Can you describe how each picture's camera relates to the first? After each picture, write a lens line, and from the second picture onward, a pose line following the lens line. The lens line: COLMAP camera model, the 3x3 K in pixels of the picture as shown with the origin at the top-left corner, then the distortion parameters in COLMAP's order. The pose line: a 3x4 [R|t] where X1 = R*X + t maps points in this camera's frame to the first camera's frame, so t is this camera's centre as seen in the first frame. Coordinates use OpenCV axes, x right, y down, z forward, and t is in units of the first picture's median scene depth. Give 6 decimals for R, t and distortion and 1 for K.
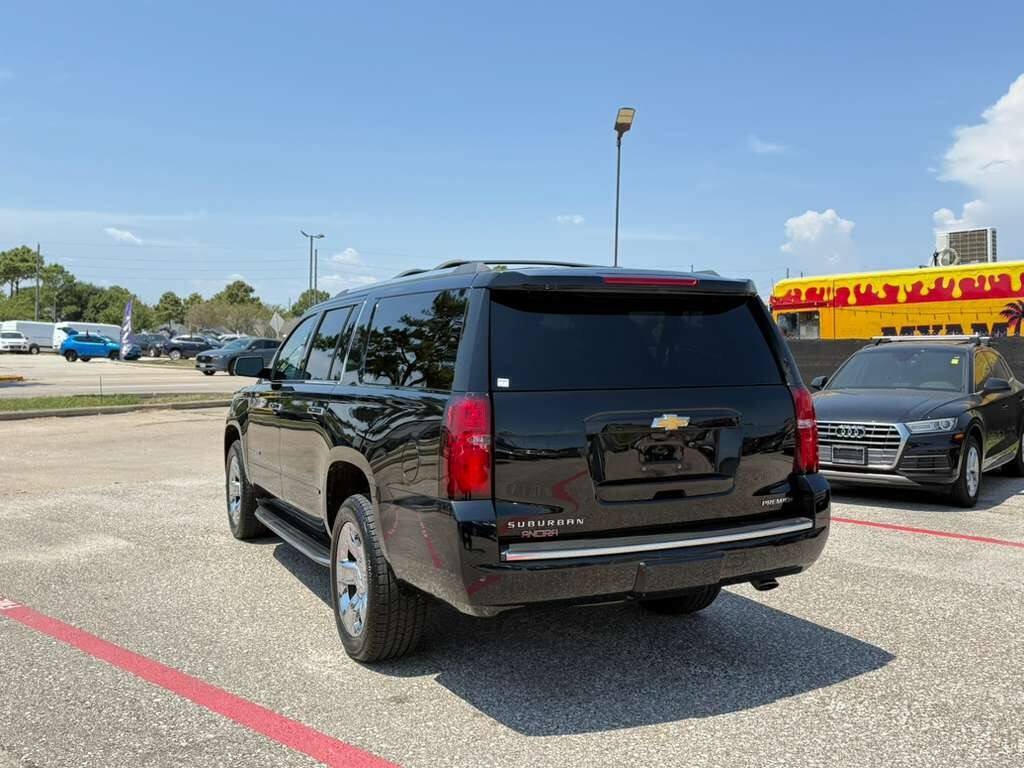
lens RADIAL K [[931.5, 0, 519.8], [0, 931.5, 365.2], [0, 0, 1]] dist [0.033337, 0.000000]
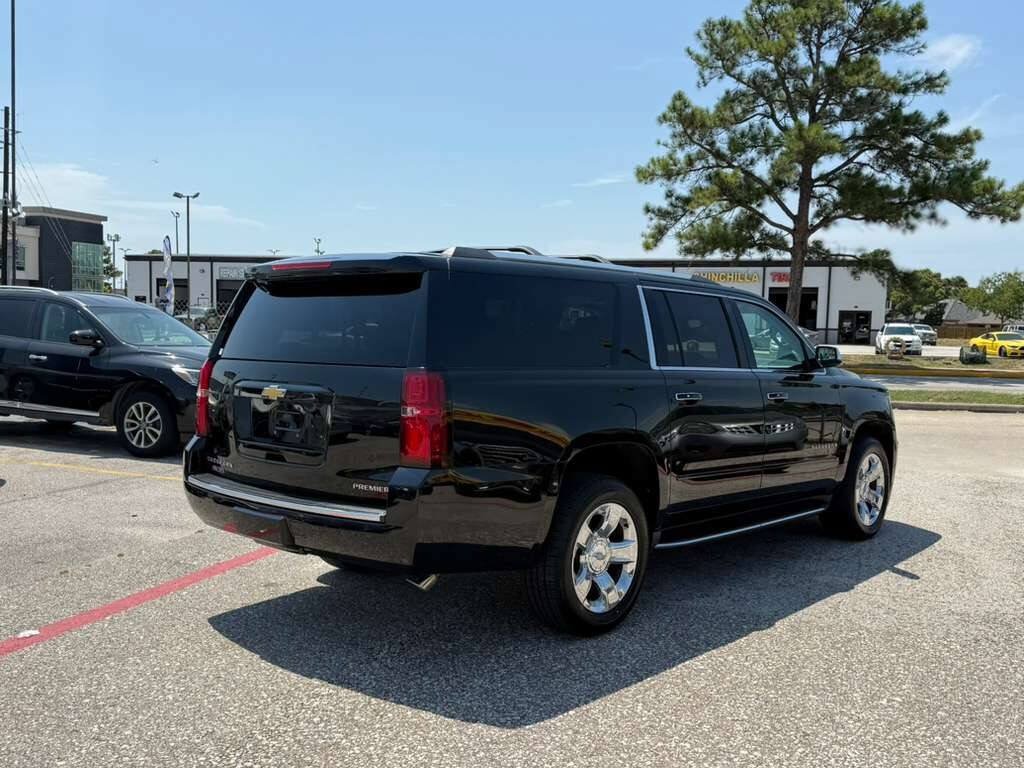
lens RADIAL K [[931.5, 0, 517.5], [0, 931.5, 382.6], [0, 0, 1]] dist [0.033337, 0.000000]
pose [[0.379316, 0.049785, -0.923927, 0.638338], [-0.032010, 0.998660, 0.040670, -0.002195], [0.924713, 0.014148, 0.380401, 0.415060]]
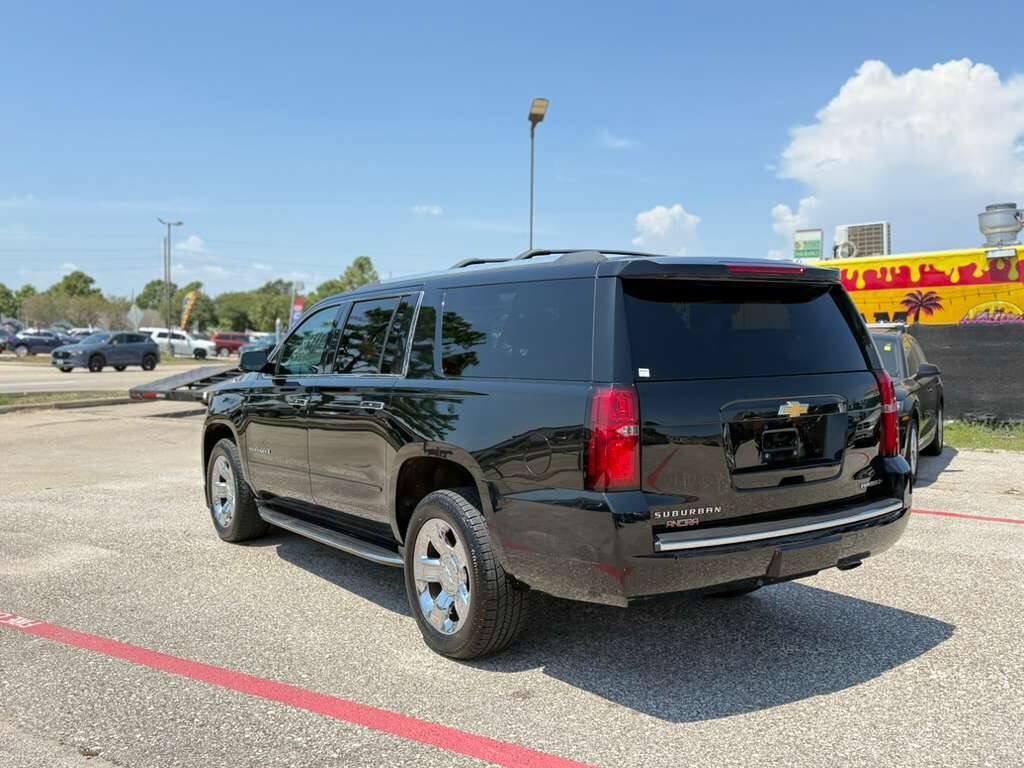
lens RADIAL K [[931.5, 0, 517.1], [0, 931.5, 380.9], [0, 0, 1]] dist [0.033337, 0.000000]
pose [[0.989527, -0.015708, 0.143488, -0.138147], [0.012032, 0.999578, 0.026450, -0.000141], [-0.143843, -0.024447, 0.989299, 0.017912]]
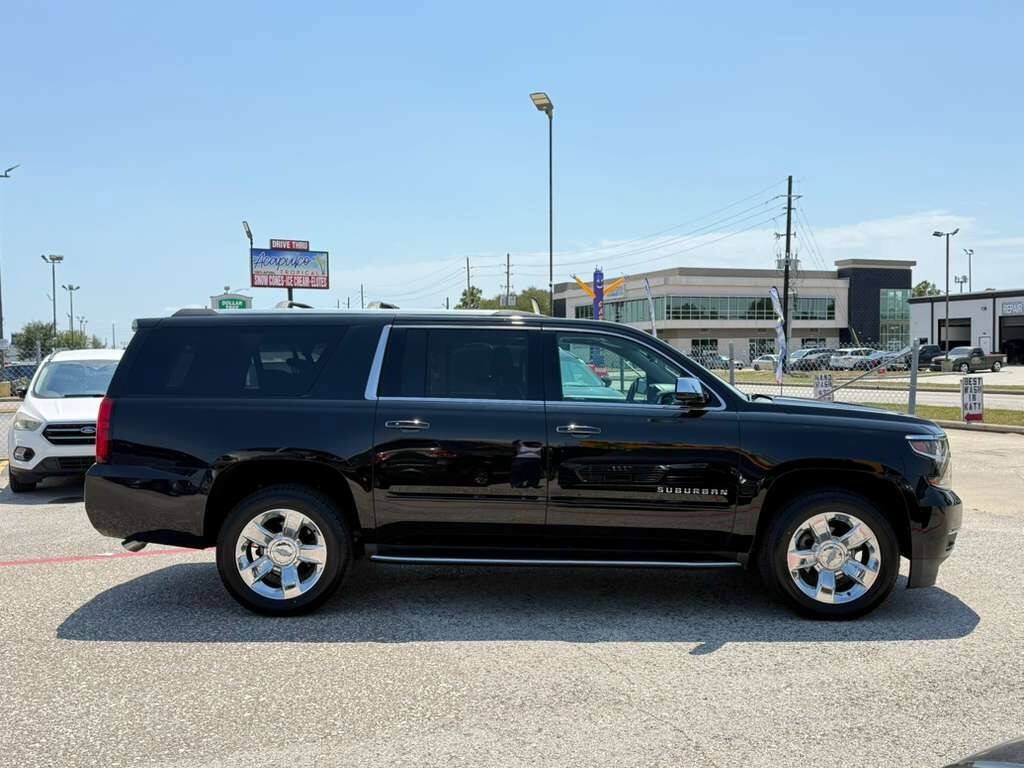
lens RADIAL K [[931.5, 0, 514.9], [0, 931.5, 390.1], [0, 0, 1]] dist [0.033337, 0.000000]
pose [[-0.442930, 0.015018, -0.896431, 0.682322], [-0.012339, 0.999663, 0.022844, -0.013369], [0.896472, 0.021179, -0.442595, 1.164203]]
